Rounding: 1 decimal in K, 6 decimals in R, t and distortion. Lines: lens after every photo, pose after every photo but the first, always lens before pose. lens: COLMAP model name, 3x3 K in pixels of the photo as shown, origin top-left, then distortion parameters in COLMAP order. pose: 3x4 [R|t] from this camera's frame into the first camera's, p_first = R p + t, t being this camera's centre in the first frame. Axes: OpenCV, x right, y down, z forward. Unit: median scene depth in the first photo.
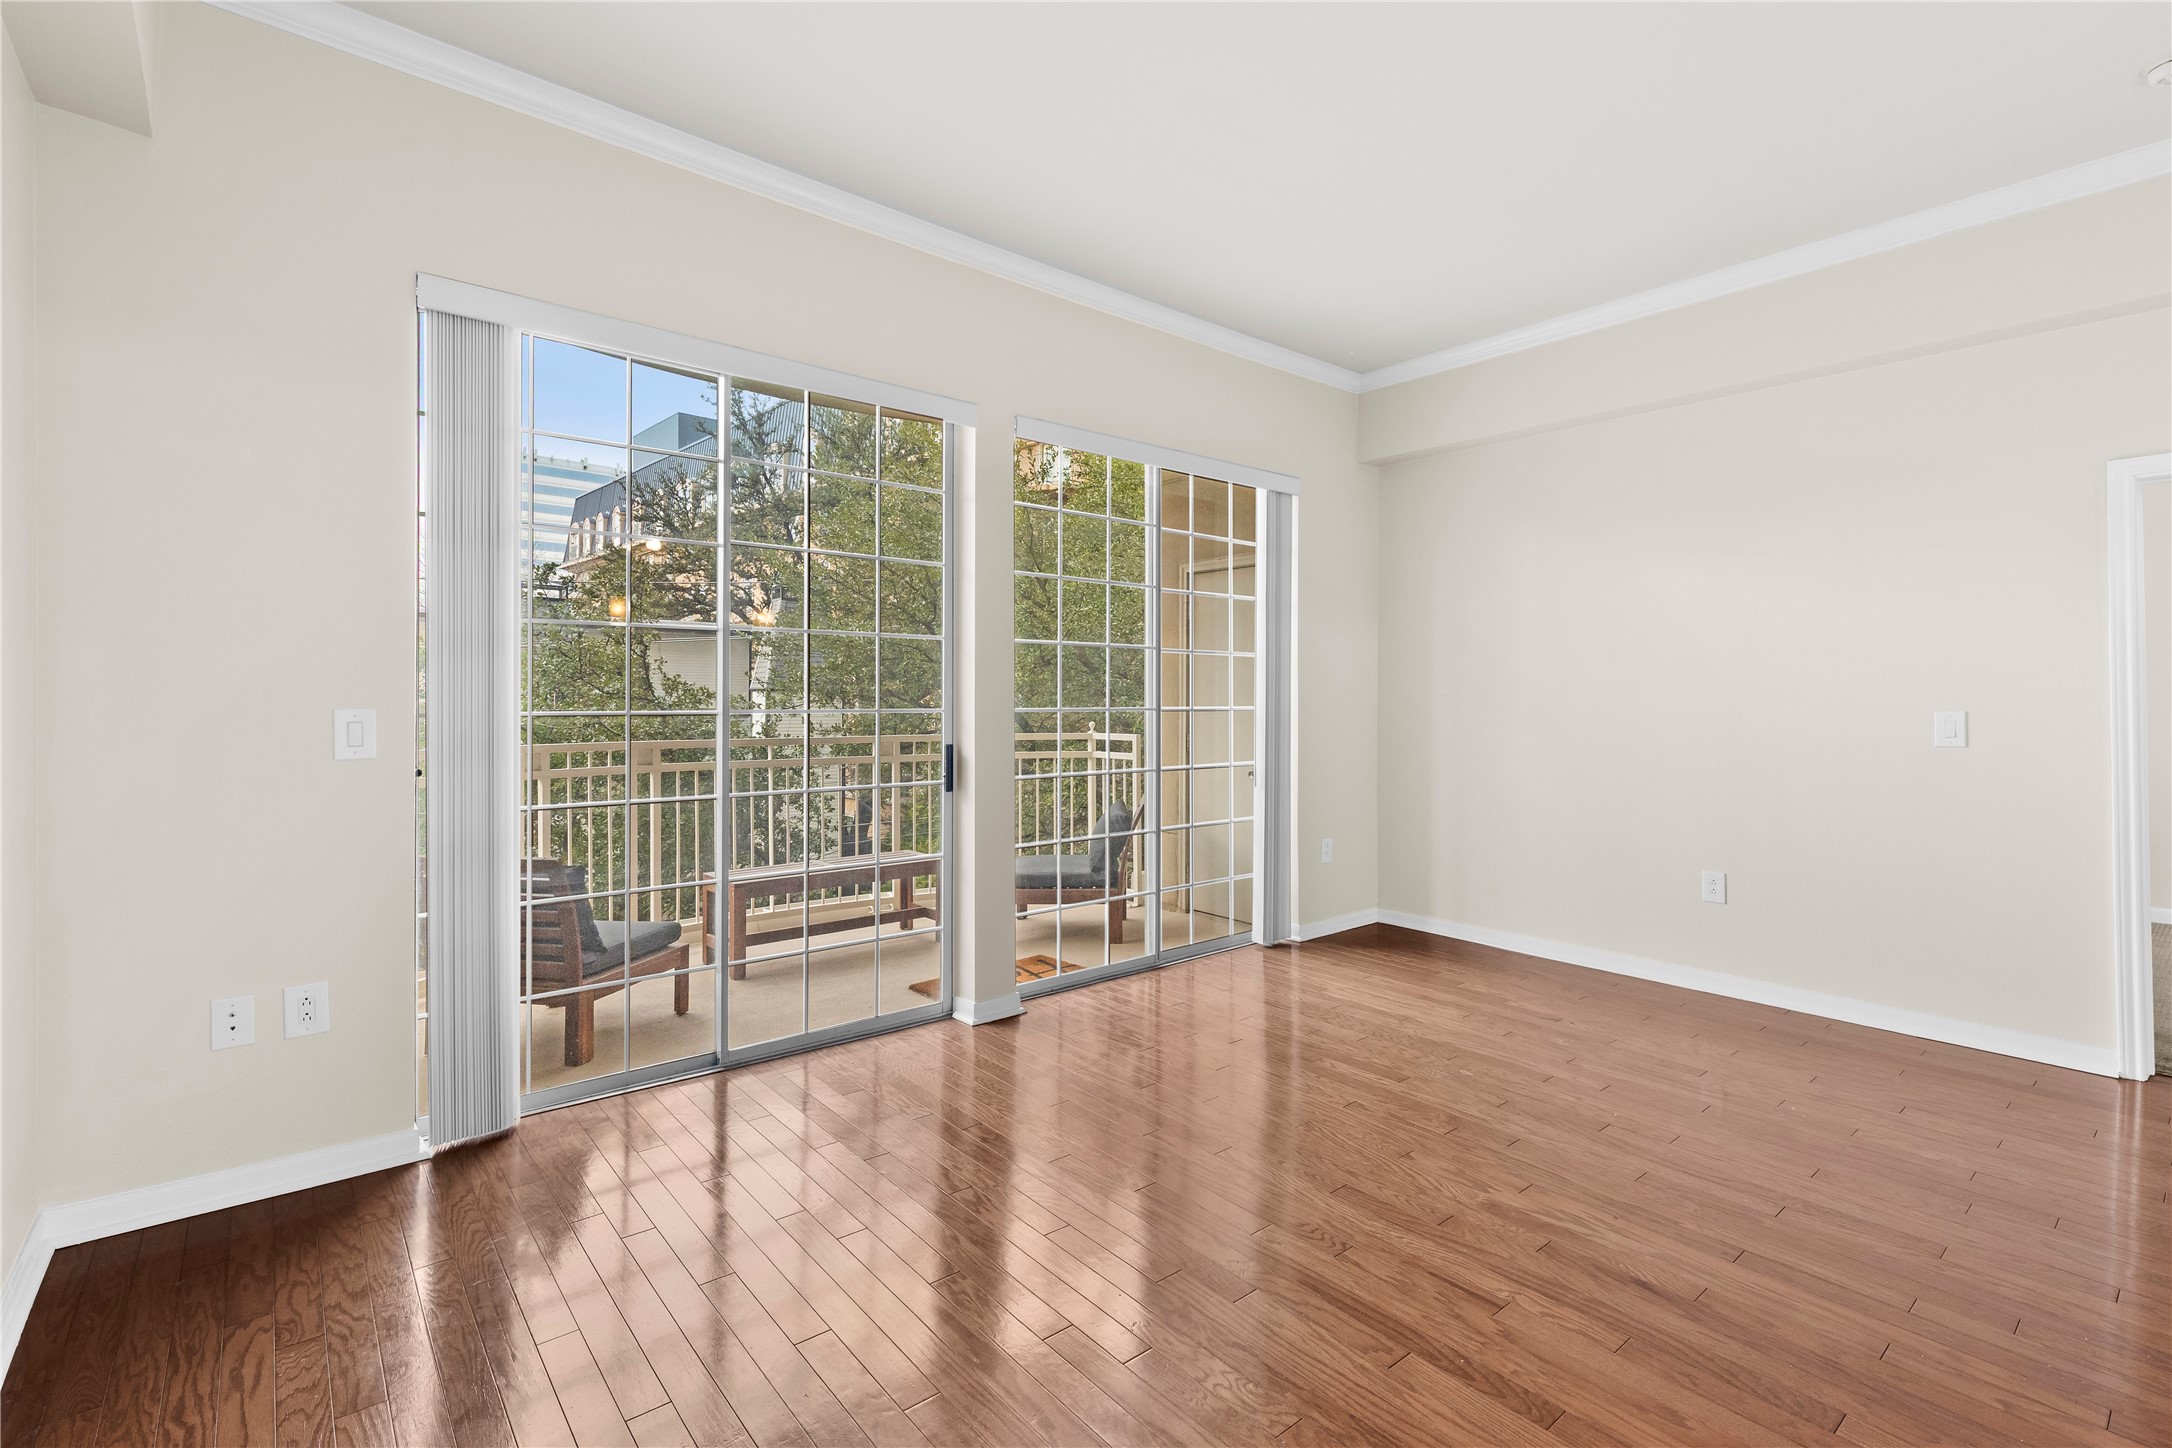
lens RADIAL K [[990.5, 0, 1117.9], [0, 990.5, 697.6], [0, 0, 1]] dist [0.015719, -0.003374]
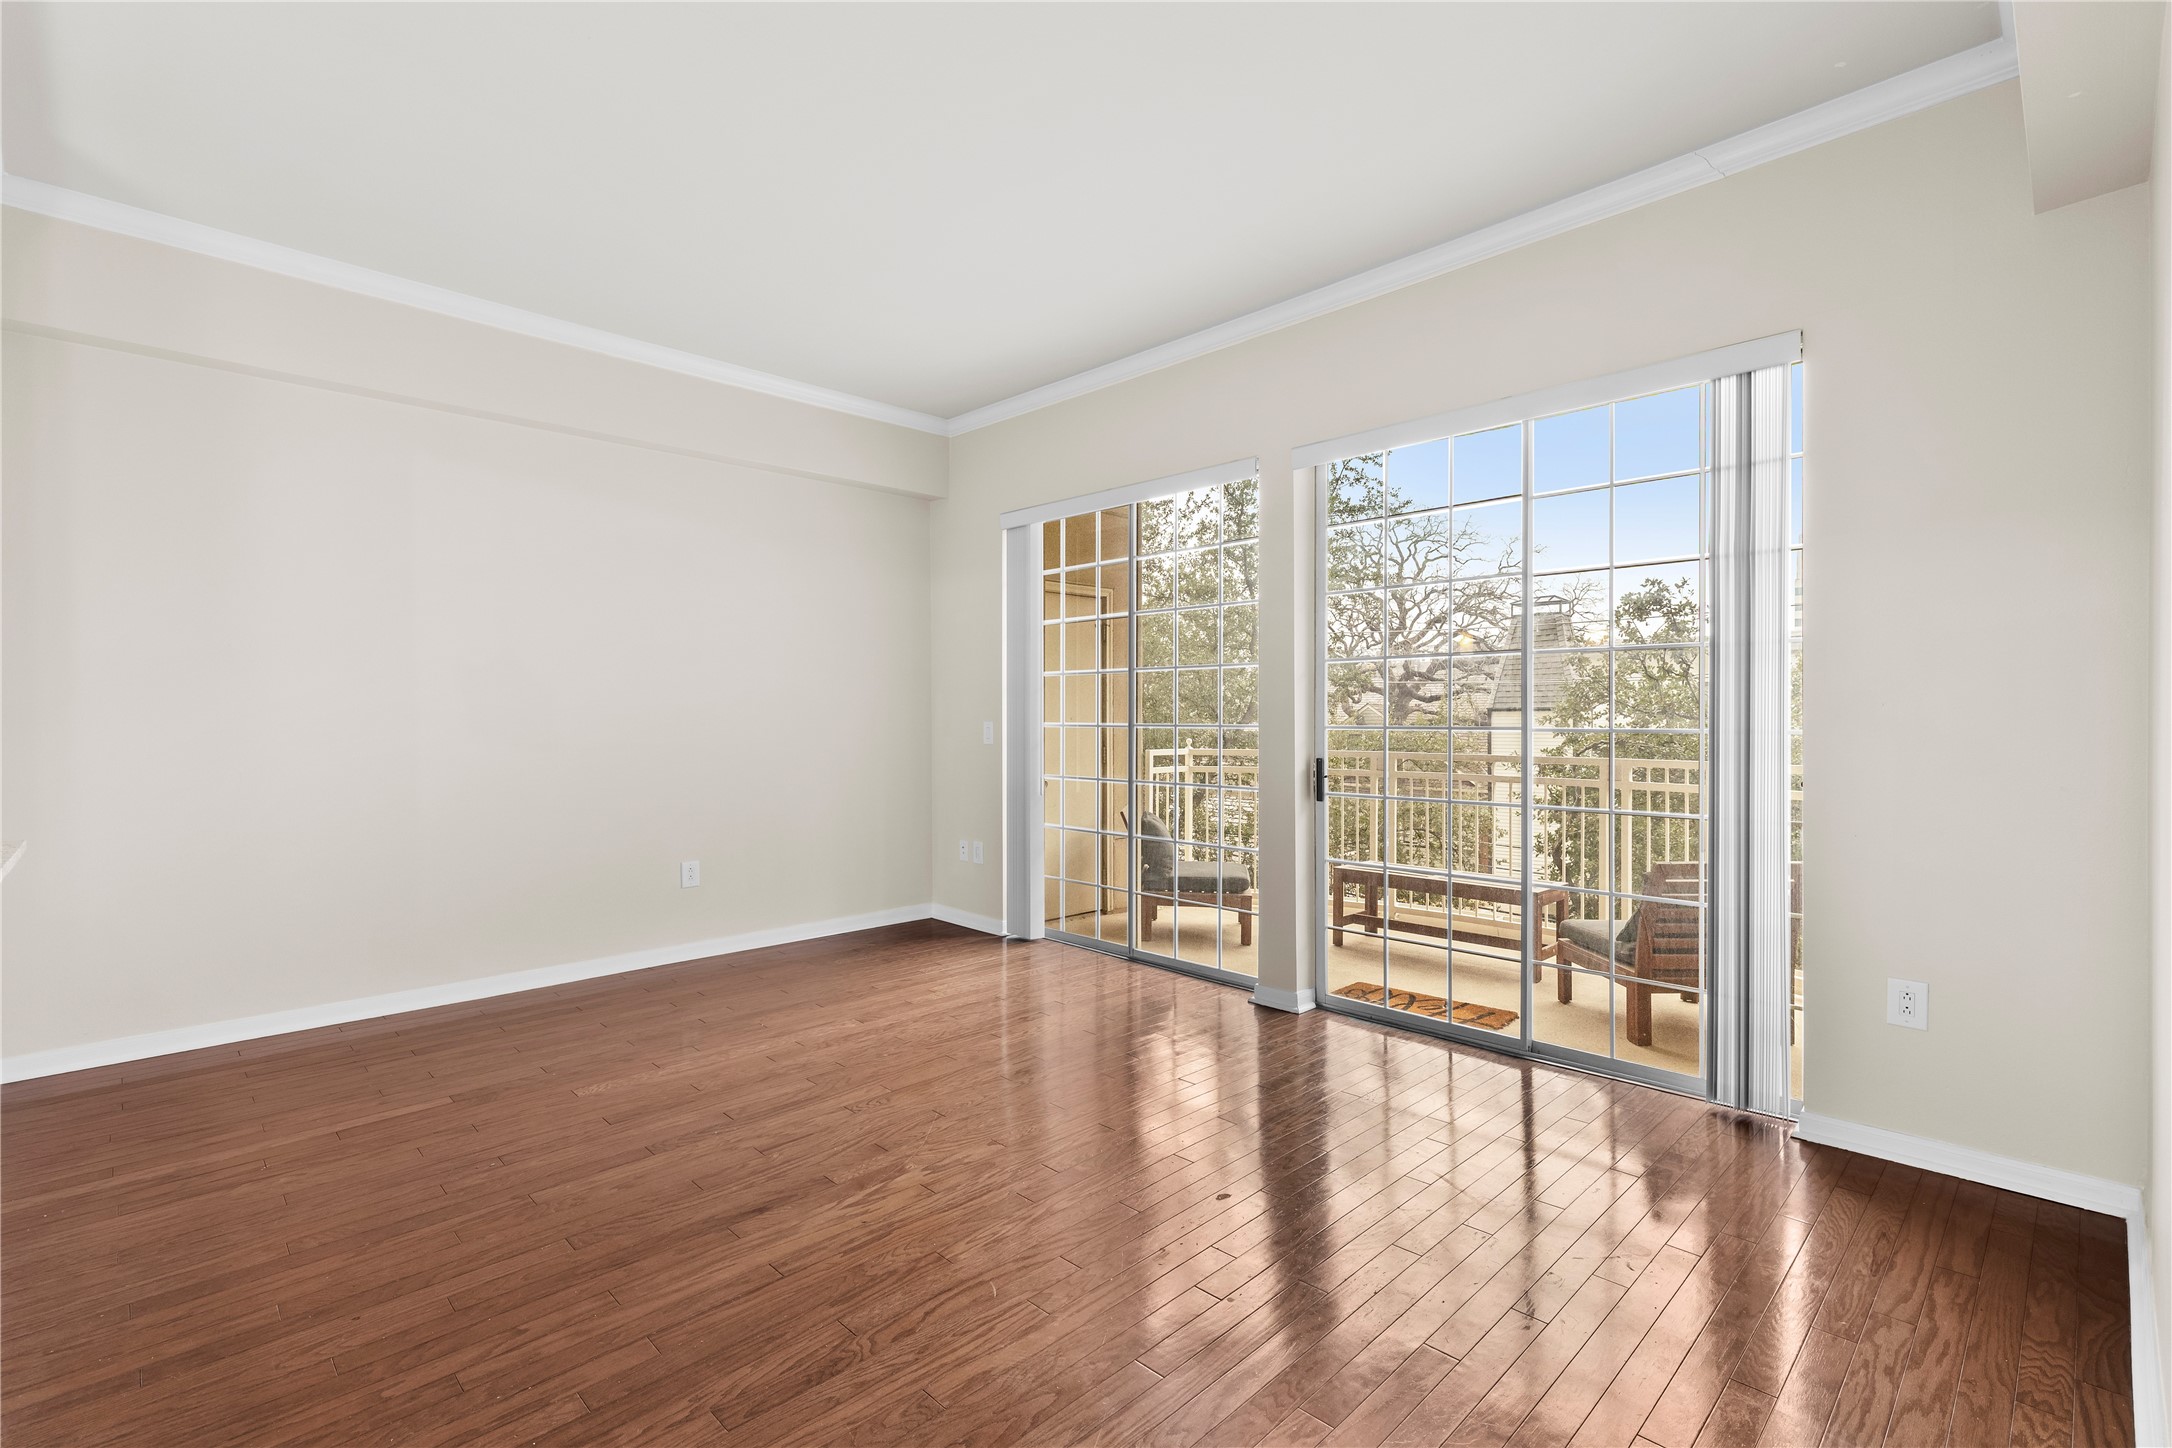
lens RADIAL K [[990.5, 0, 1099.8], [0, 990.5, 721.7], [0, 0, 1]] dist [0.015719, -0.003374]
pose [[0.066622, 0.002886, -0.997774, 0.640600], [0.001186, 0.999995, 0.002972, 0.002143], [0.997778, -0.001381, 0.066618, 0.485596]]
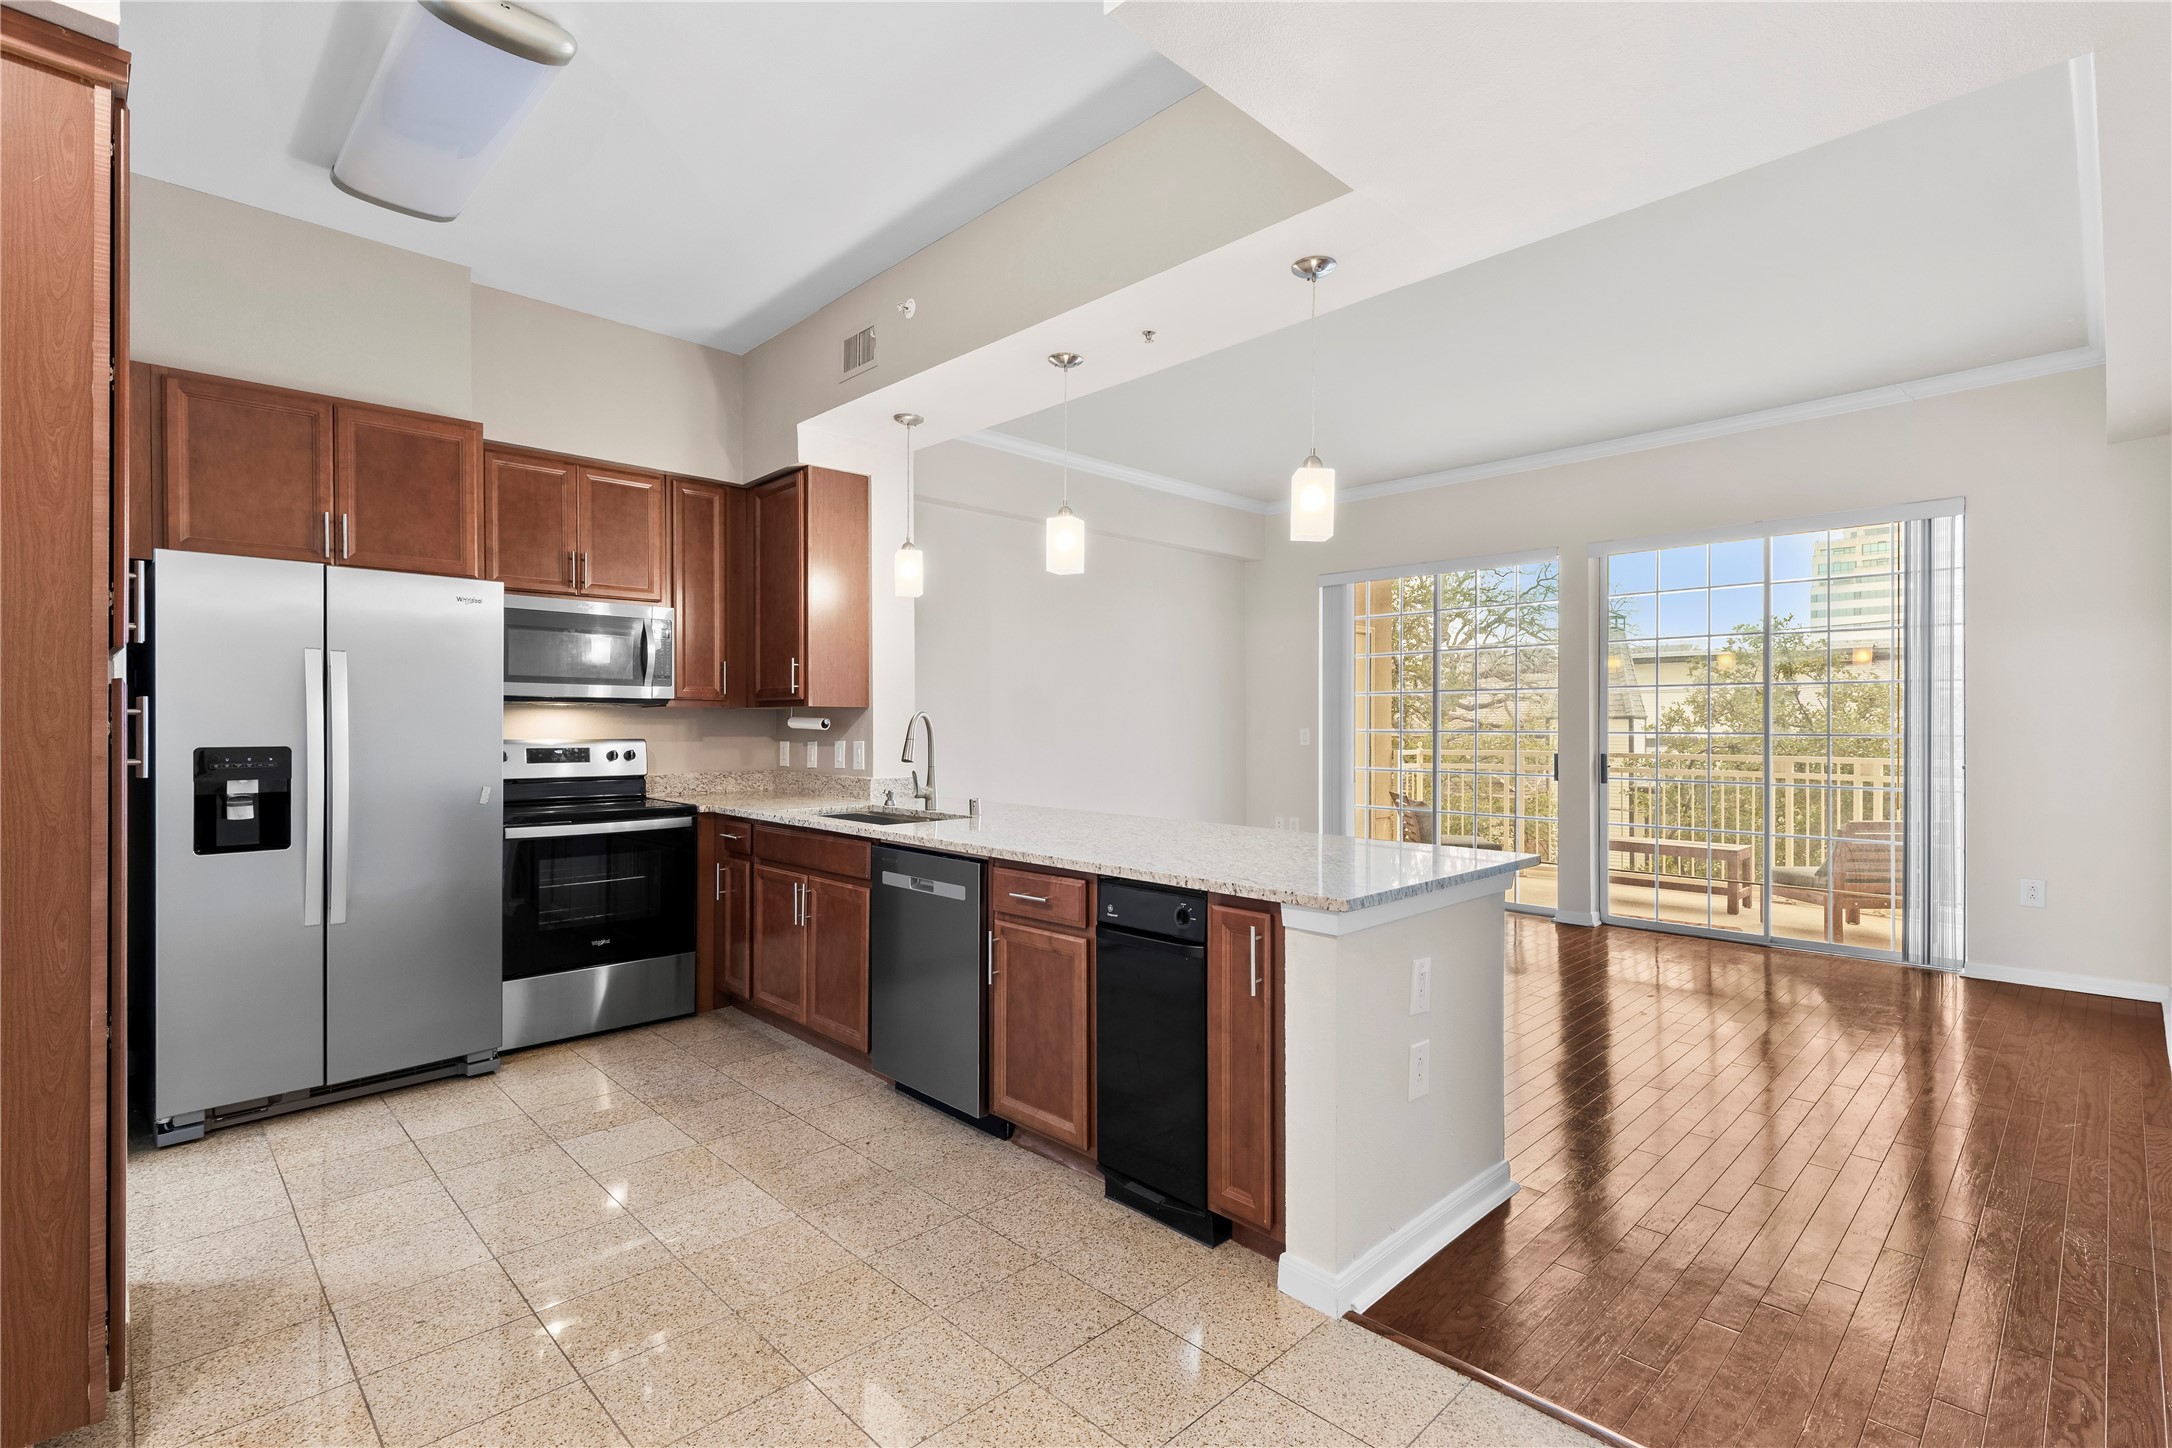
lens RADIAL K [[990.5, 0, 1128.2], [0, 990.5, 725.8], [0, 0, 1]] dist [0.015719, -0.003374]
pose [[0.079432, 0.000334, -0.996840, 0.949317], [0.001479, 0.999999, 0.000453, -0.000606], [0.996839, -0.001511, 0.079432, 0.098899]]
